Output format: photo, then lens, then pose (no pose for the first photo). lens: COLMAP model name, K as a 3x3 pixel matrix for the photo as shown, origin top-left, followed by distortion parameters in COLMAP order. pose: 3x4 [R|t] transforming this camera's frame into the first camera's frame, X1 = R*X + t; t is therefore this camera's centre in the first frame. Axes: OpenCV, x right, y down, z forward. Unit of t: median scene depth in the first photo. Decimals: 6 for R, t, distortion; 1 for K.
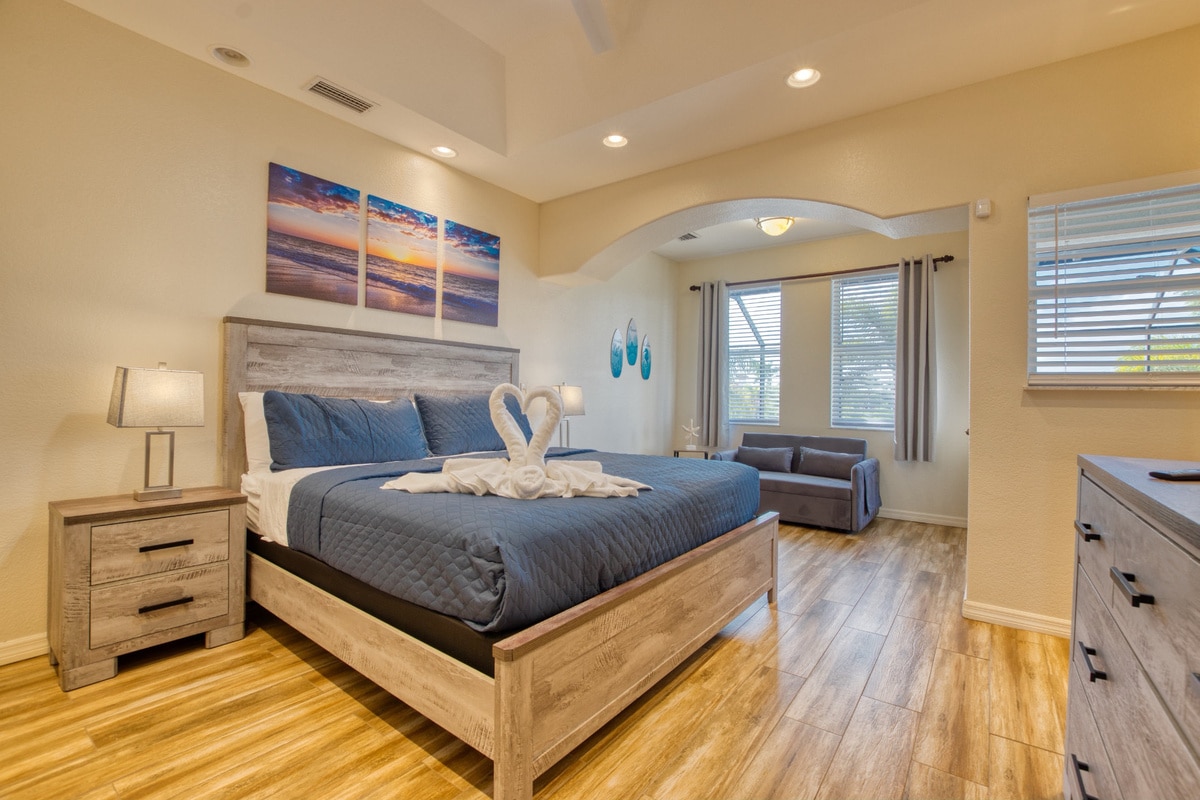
lens RADIAL K [[519.2, 0, 622.8], [0, 519.2, 396.0], [0, 0, 1]] dist [-0.023453, 0.000335]
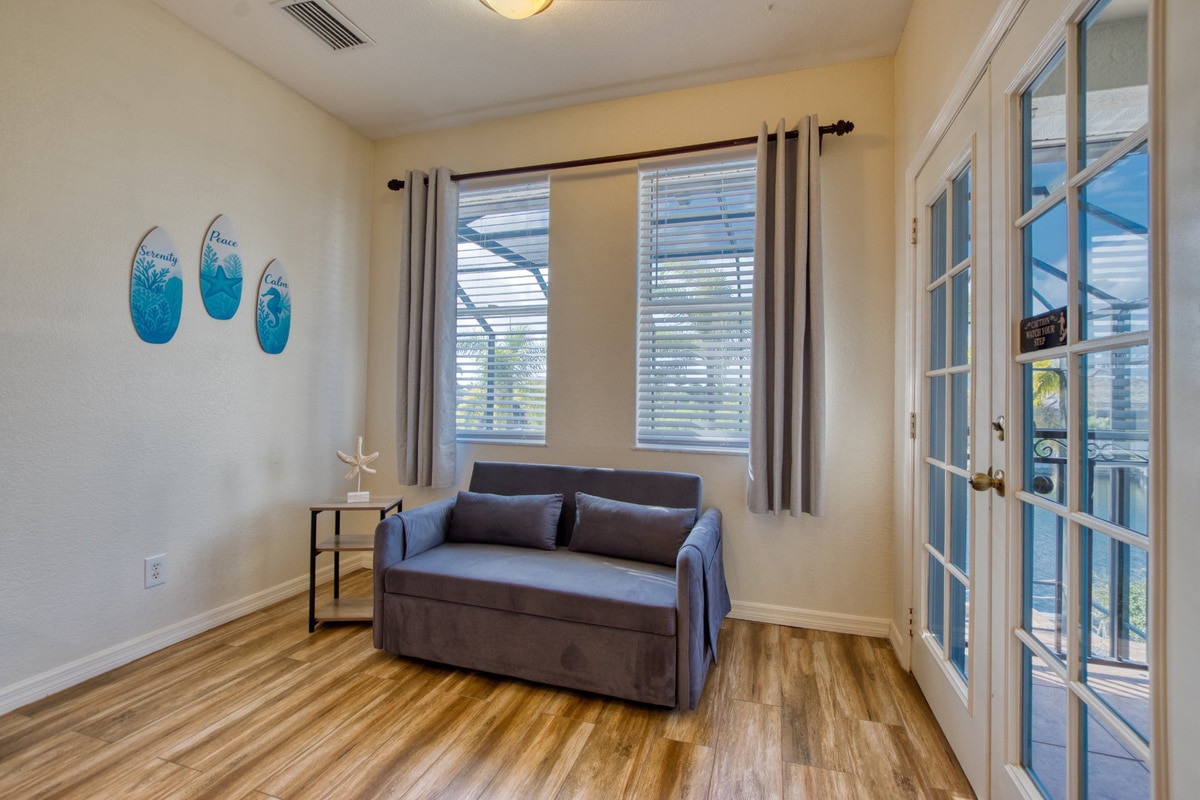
lens RADIAL K [[534.0, 0, 608.9], [0, 534.0, 396.4], [0, 0, 1]] dist [-0.027592, 0.007434]
pose [[0.951029, 0.000167, 0.309103, 0.220313], [-0.000584, 0.999999, 0.001255, 0.007800], [-0.309102, -0.001374, 0.951028, 0.521731]]
